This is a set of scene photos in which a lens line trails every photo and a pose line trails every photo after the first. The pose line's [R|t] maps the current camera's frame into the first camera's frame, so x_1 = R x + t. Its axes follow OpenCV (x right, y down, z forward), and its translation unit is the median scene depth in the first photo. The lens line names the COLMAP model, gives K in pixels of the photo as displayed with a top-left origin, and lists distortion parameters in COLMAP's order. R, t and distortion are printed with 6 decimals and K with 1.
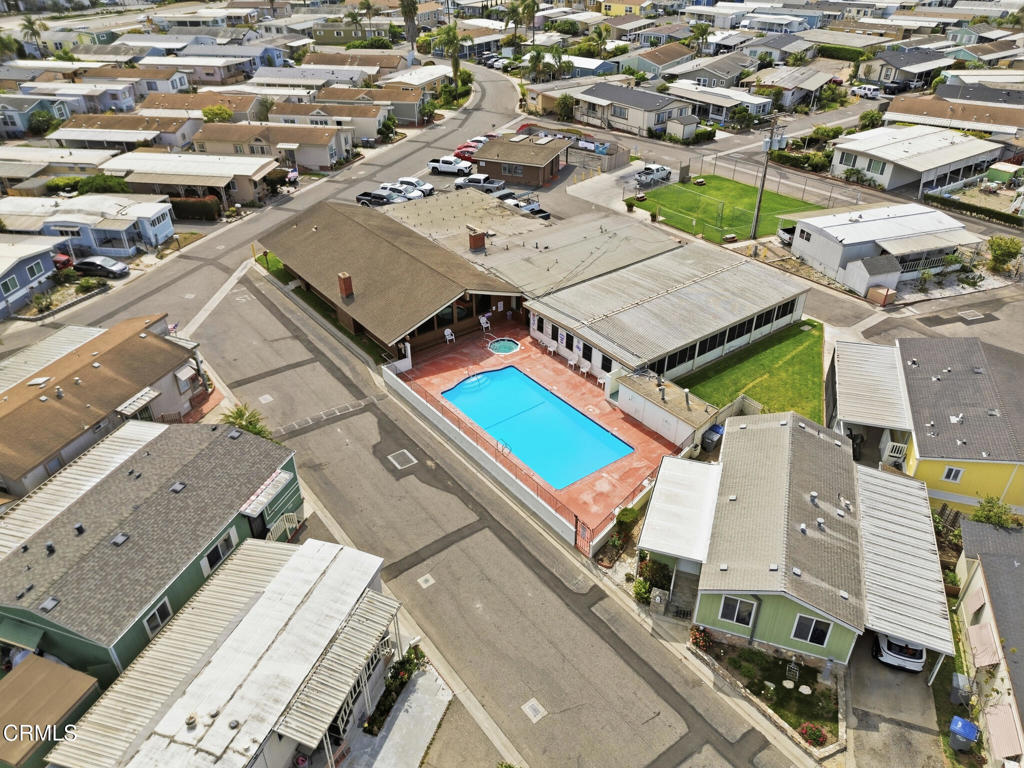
lens RADIAL K [[732.0, 0, 516.1], [0, 732.0, 390.6], [0, 0, 1]] dist [0.068644, -0.068253]
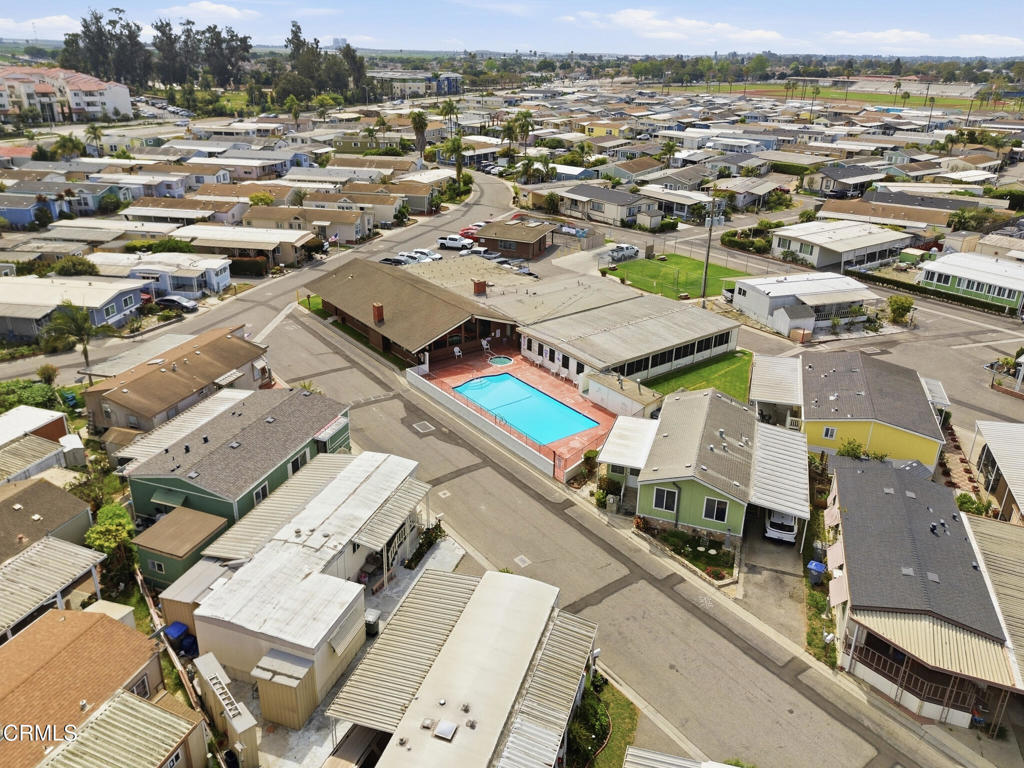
lens RADIAL K [[817.5, 0, 512.0], [0, 817.5, 384.0], [0, 0, 1]] dist [0.104851, -0.184005]
pose [[0.999770, 0.017506, 0.012411, -0.010537], [-0.014855, 0.981960, -0.188505, 0.189699], [-0.015487, 0.188277, 0.981994, -0.297884]]
